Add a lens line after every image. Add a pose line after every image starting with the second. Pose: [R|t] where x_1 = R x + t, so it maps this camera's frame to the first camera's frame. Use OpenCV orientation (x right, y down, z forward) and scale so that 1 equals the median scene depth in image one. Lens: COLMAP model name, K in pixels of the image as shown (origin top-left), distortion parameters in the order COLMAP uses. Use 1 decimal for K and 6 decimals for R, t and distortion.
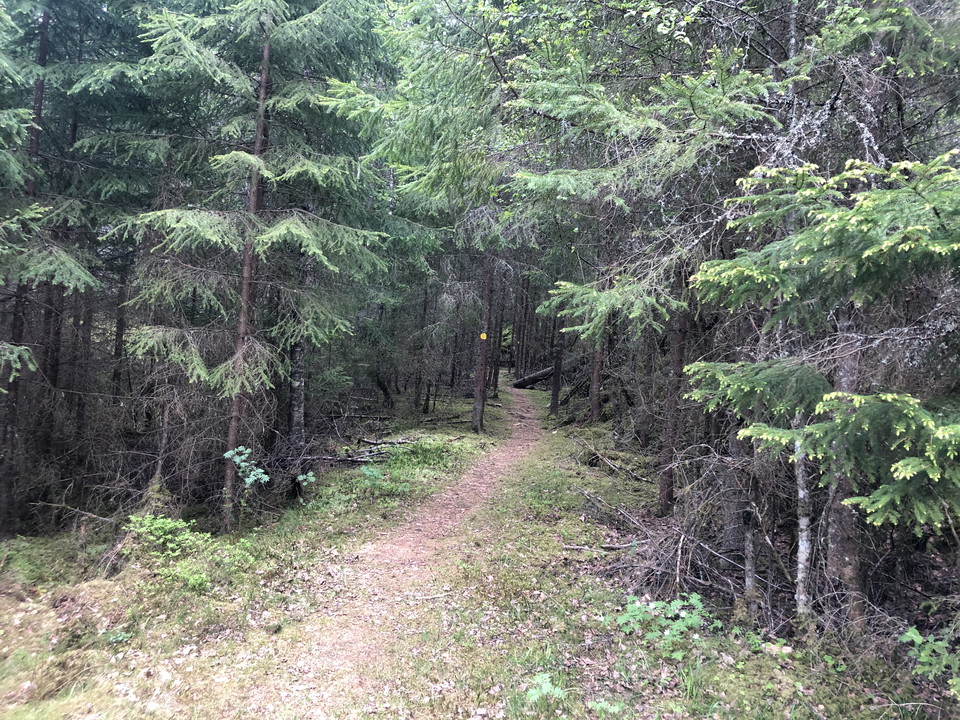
lens RADIAL K [[768.6, 0, 480.0], [0, 768.6, 360.0], [0, 0, 1]] dist [0.083848, -0.168118]
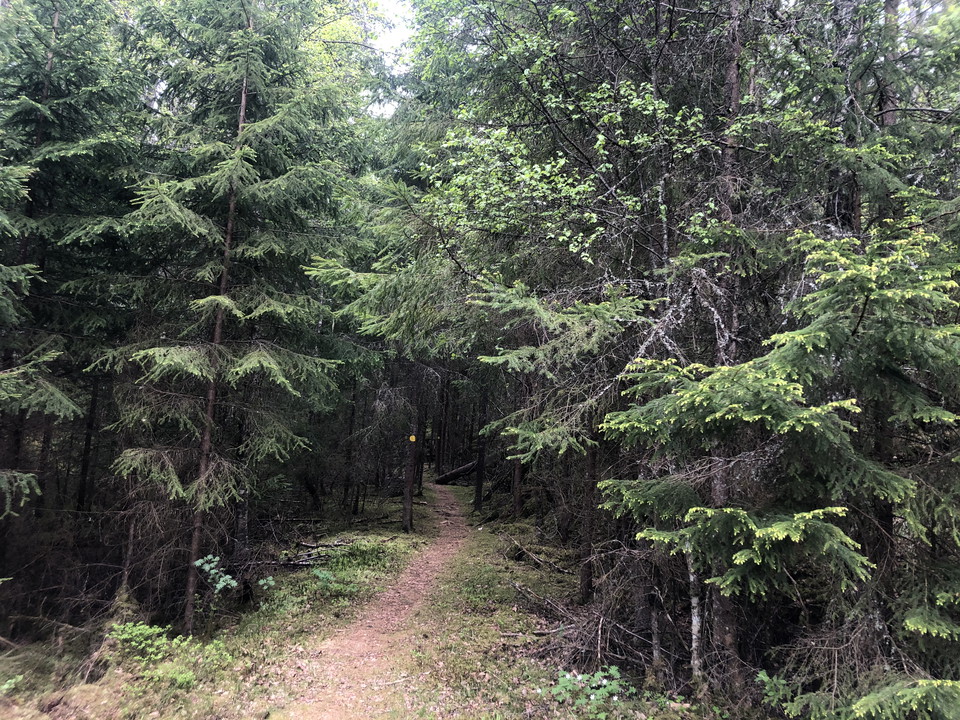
lens RADIAL K [[783.8, 0, 480.0], [0, 783.8, 360.0], [0, 0, 1]] dist [0.019916, 0.002521]
pose [[0.993645, -0.009076, 0.112193, -0.050164], [0.021926, 0.993258, -0.113836, -0.030398], [-0.110403, 0.115572, 0.987144, -0.193892]]
